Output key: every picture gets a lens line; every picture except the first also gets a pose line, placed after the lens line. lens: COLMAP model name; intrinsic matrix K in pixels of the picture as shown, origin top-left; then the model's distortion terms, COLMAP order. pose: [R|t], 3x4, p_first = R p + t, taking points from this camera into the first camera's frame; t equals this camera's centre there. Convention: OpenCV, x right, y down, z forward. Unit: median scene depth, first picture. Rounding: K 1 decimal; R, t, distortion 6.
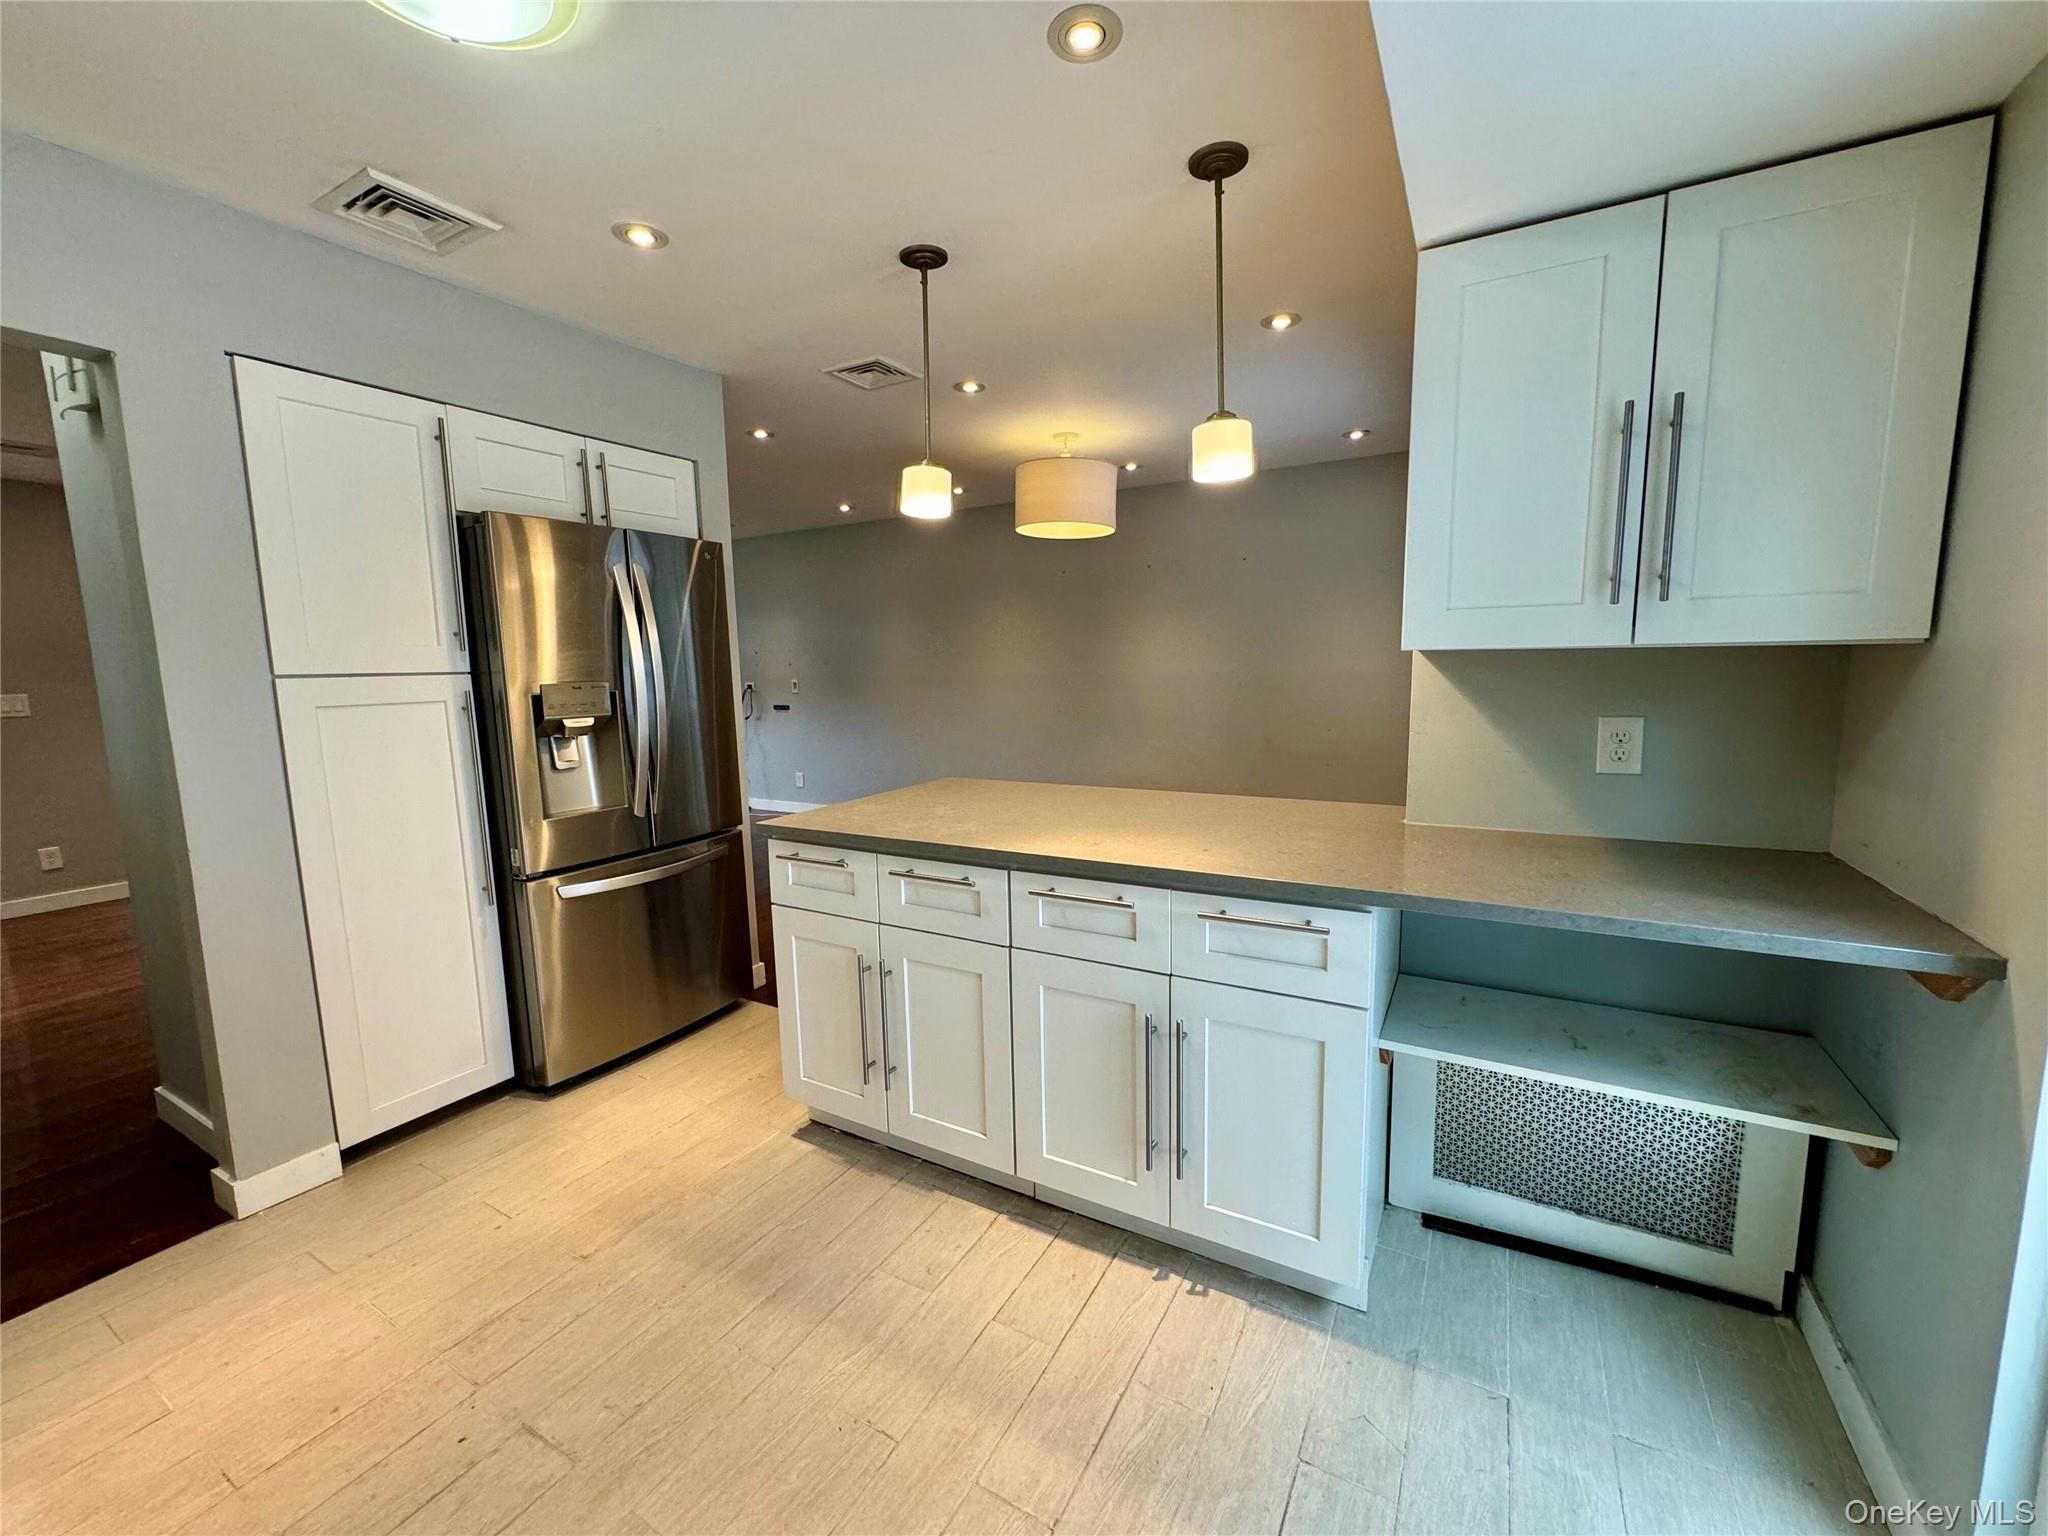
lens RADIAL K [[812.5, 0, 1038.0], [0, 812.5, 759.8], [0, 0, 1]] dist [-0.011749, 0.000113]
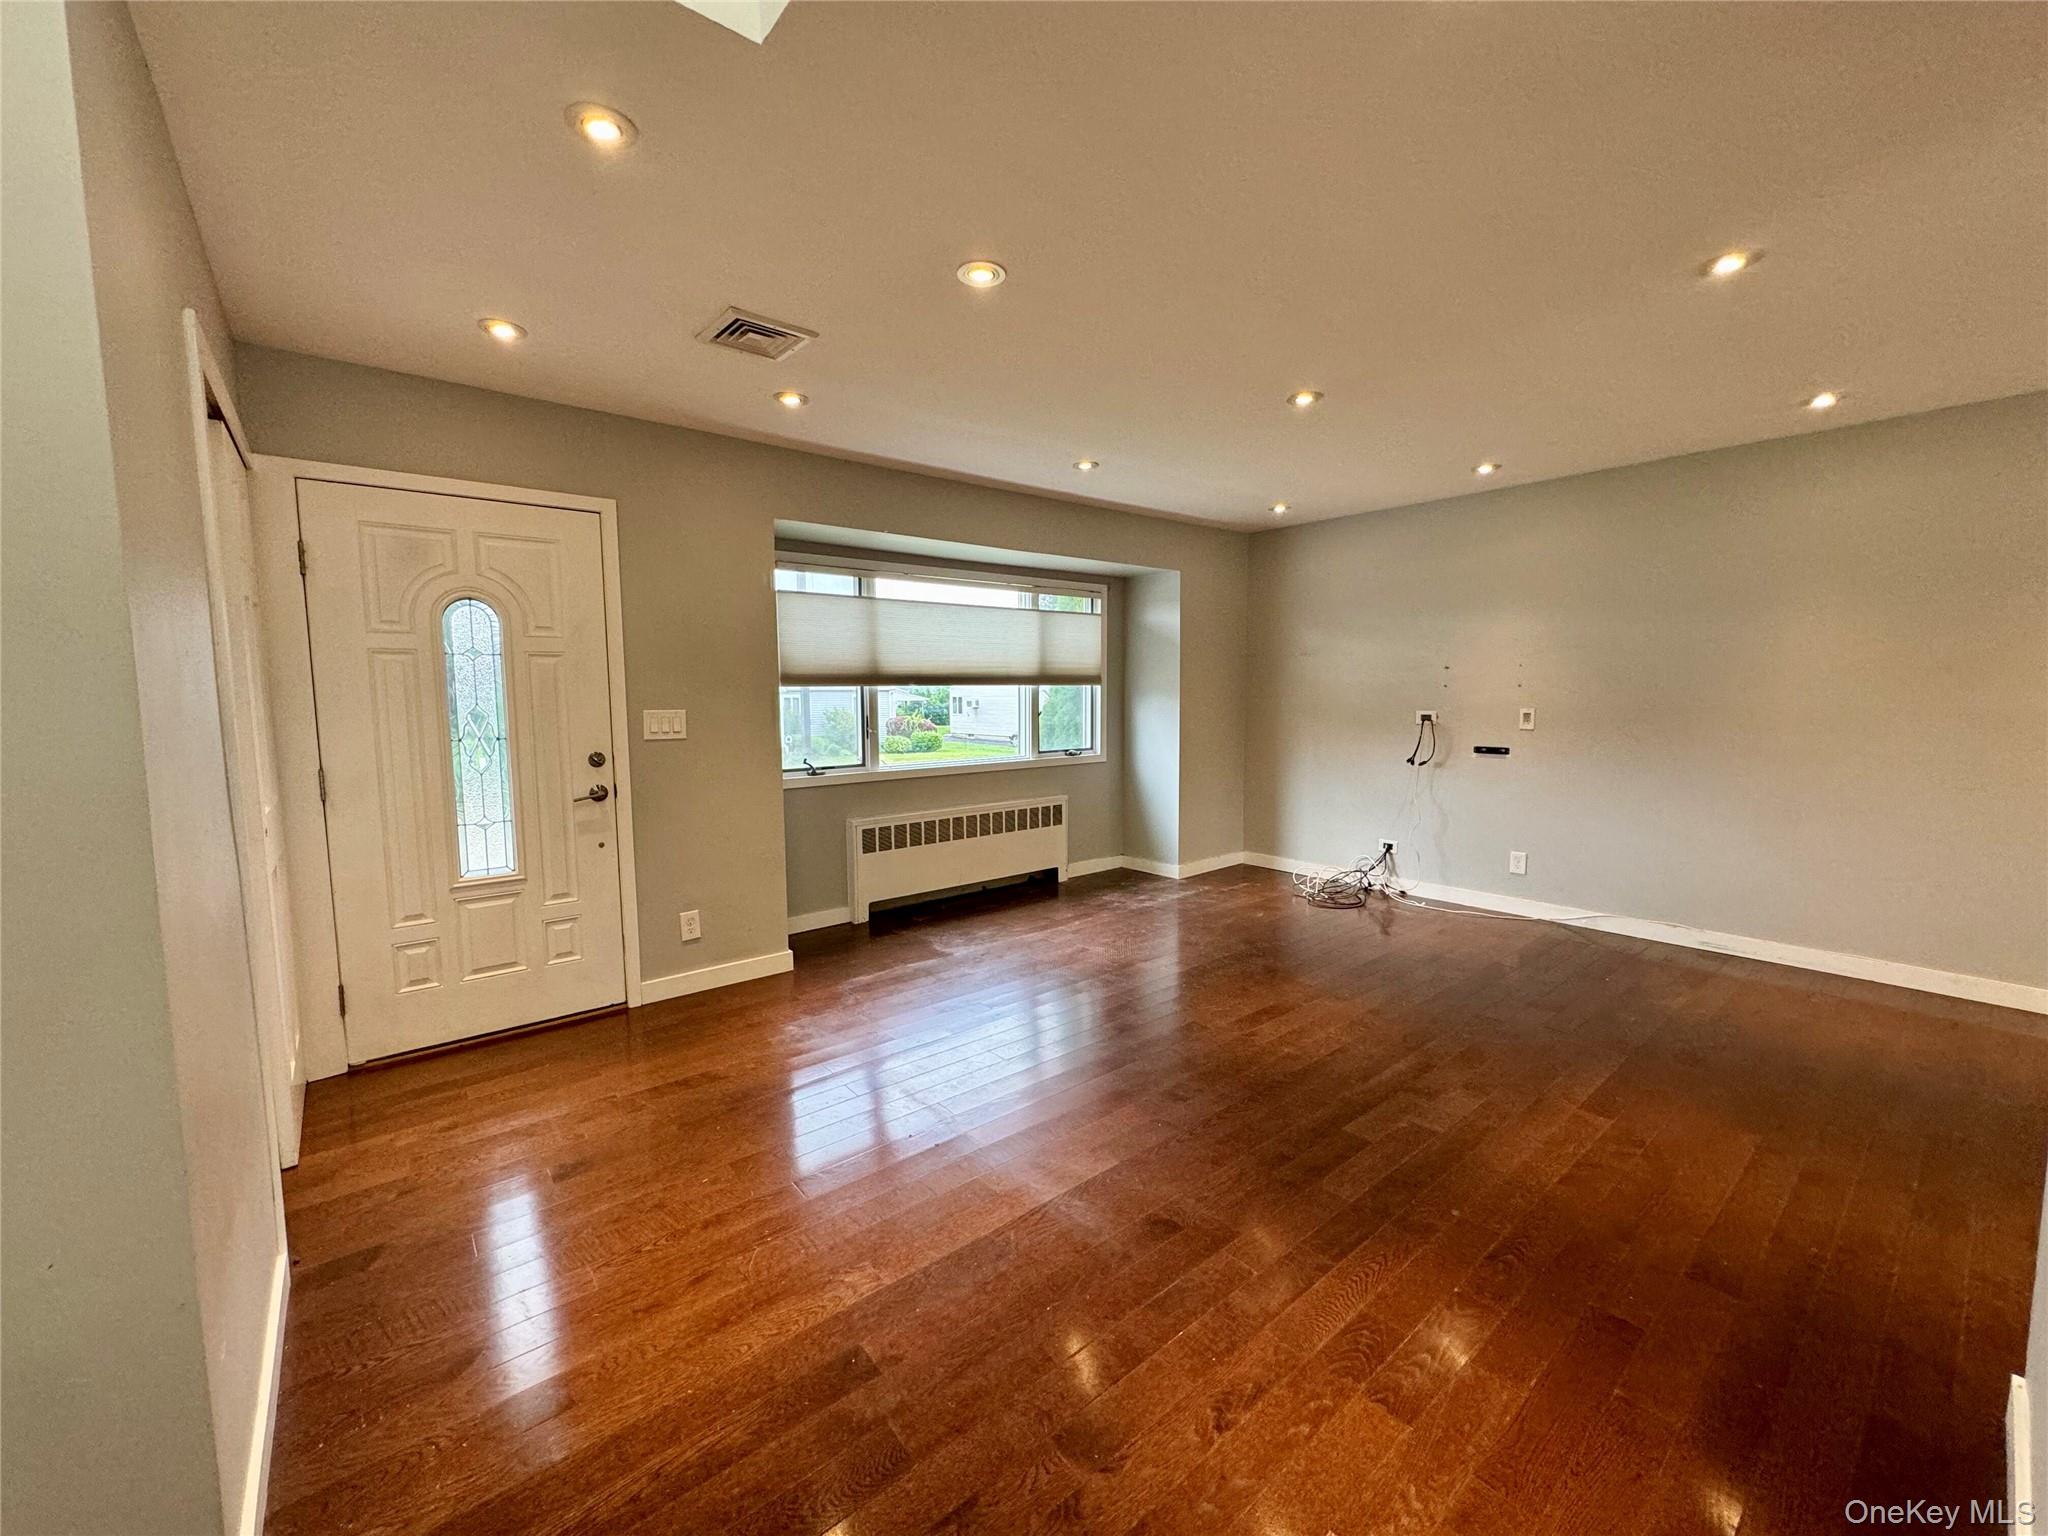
lens RADIAL K [[812.5, 0, 1020.2], [0, 812.5, 762.8], [0, 0, 1]] dist [-0.011749, 0.000113]
pose [[0.926403, 0.051150, -0.373043, -1.537682], [-0.058733, 0.998233, -0.008984, -0.096481], [0.371924, 0.030233, 0.927771, 0.916536]]
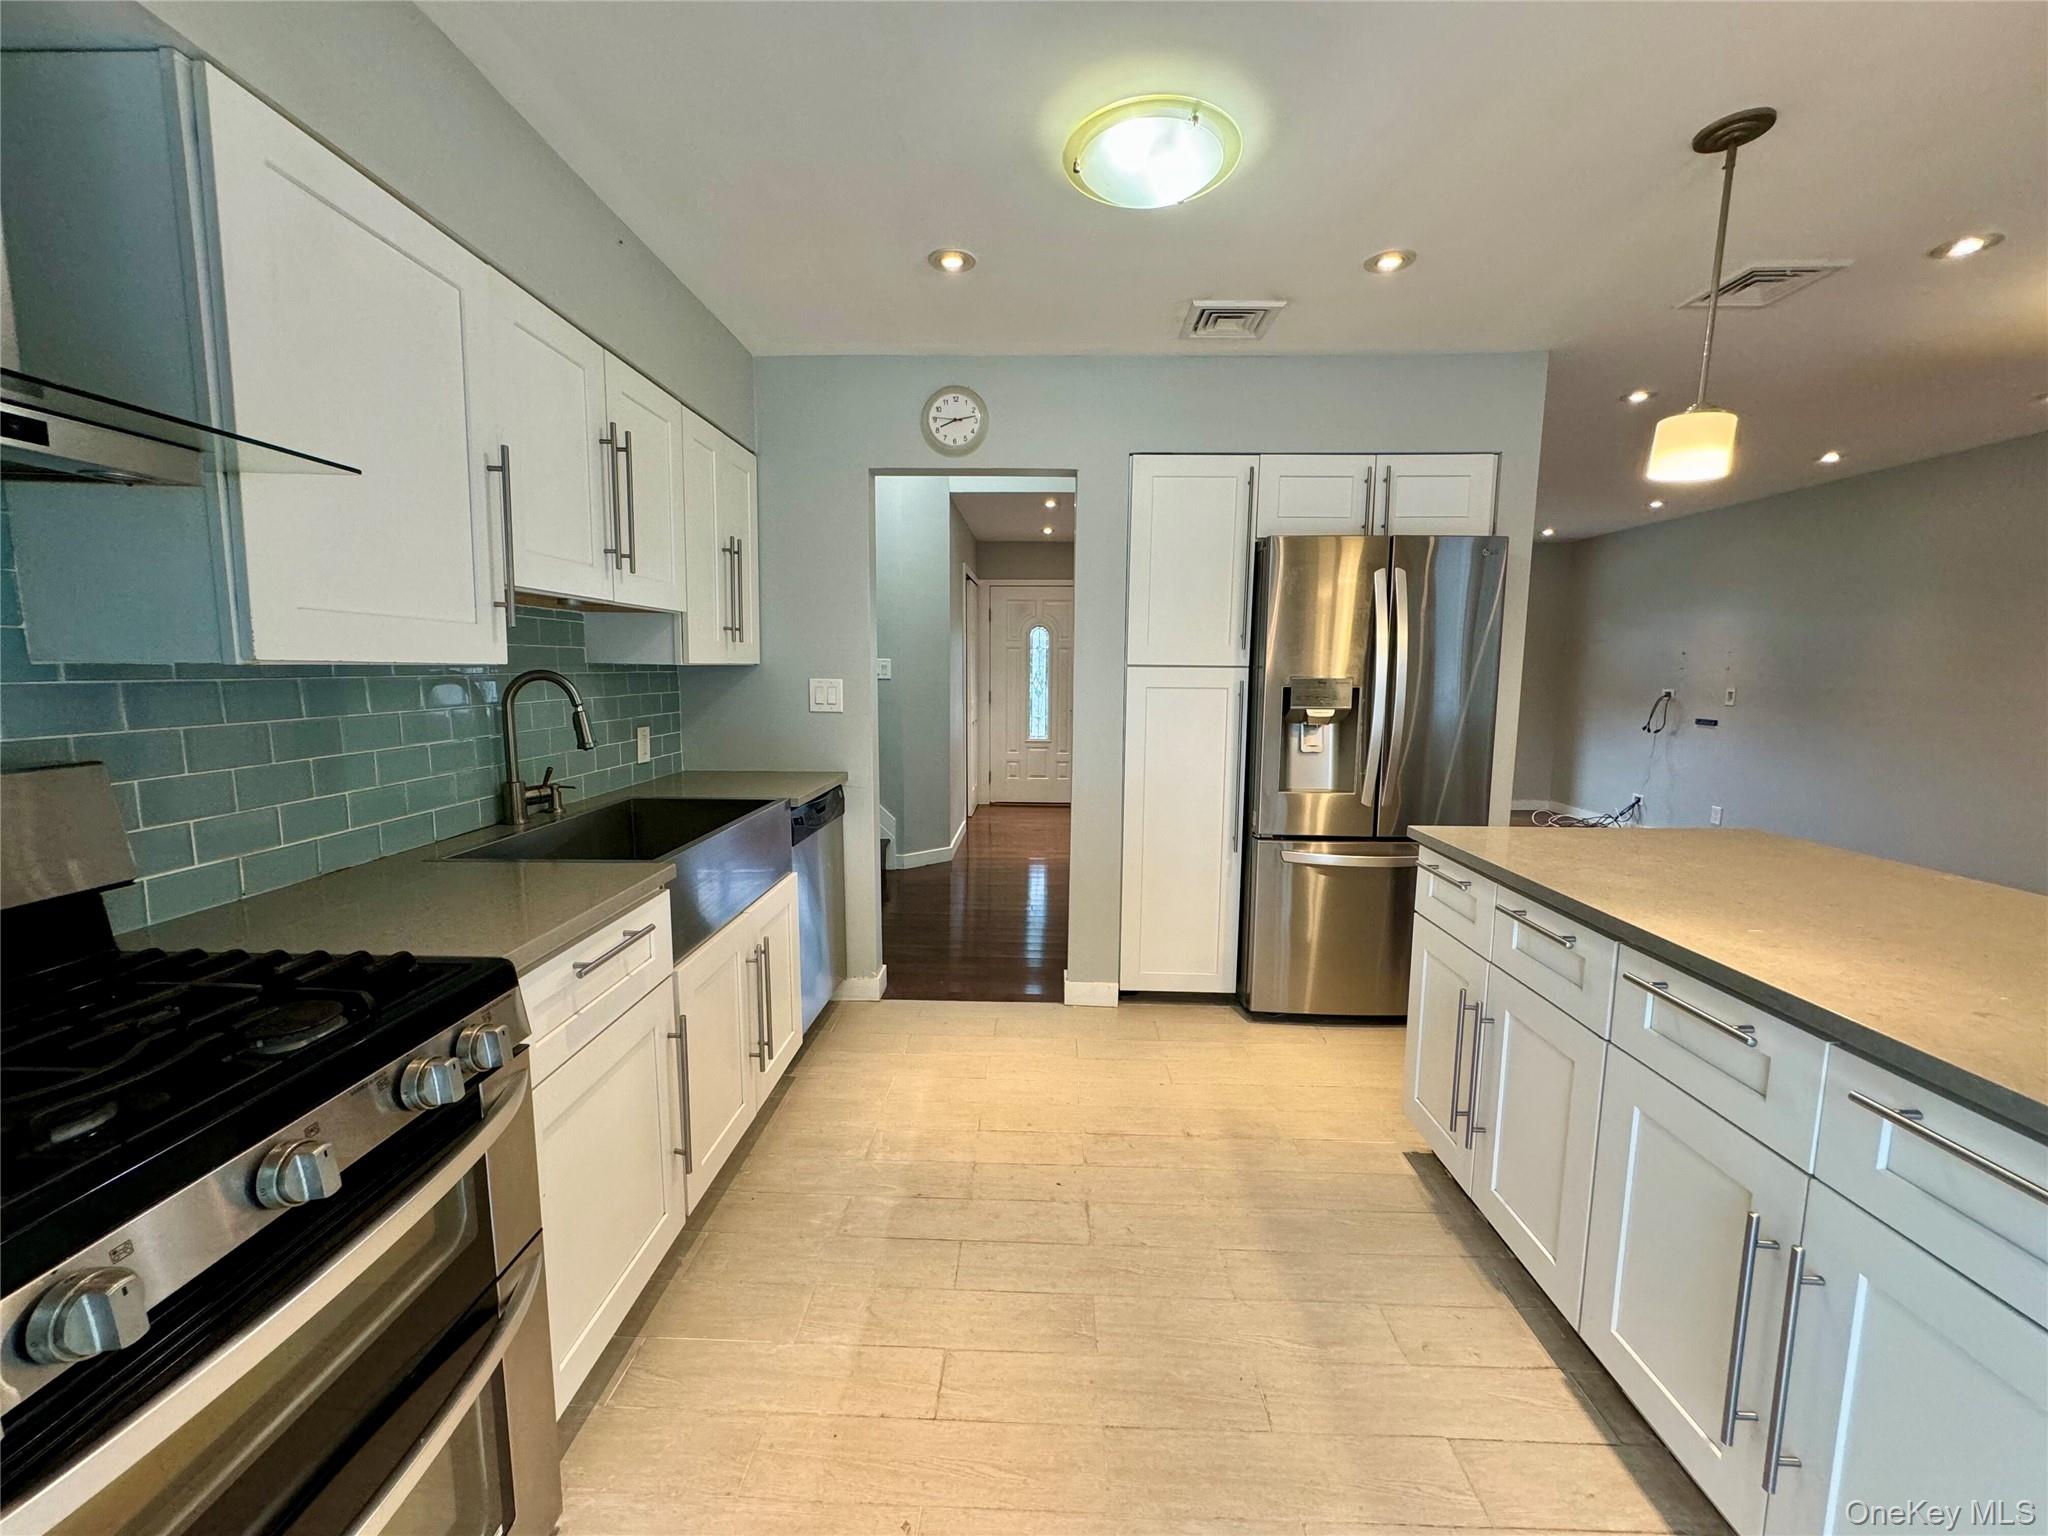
lens RADIAL K [[812.5, 0, 1014.1], [0, 812.5, 759.1], [0, 0, 1]] dist [-0.011749, 0.000113]
pose [[0.454142, 0.124234, -0.882225, 0.286391], [-0.122791, 0.989508, 0.076132, -0.018418], [0.882427, 0.073755, 0.464632, 0.108186]]
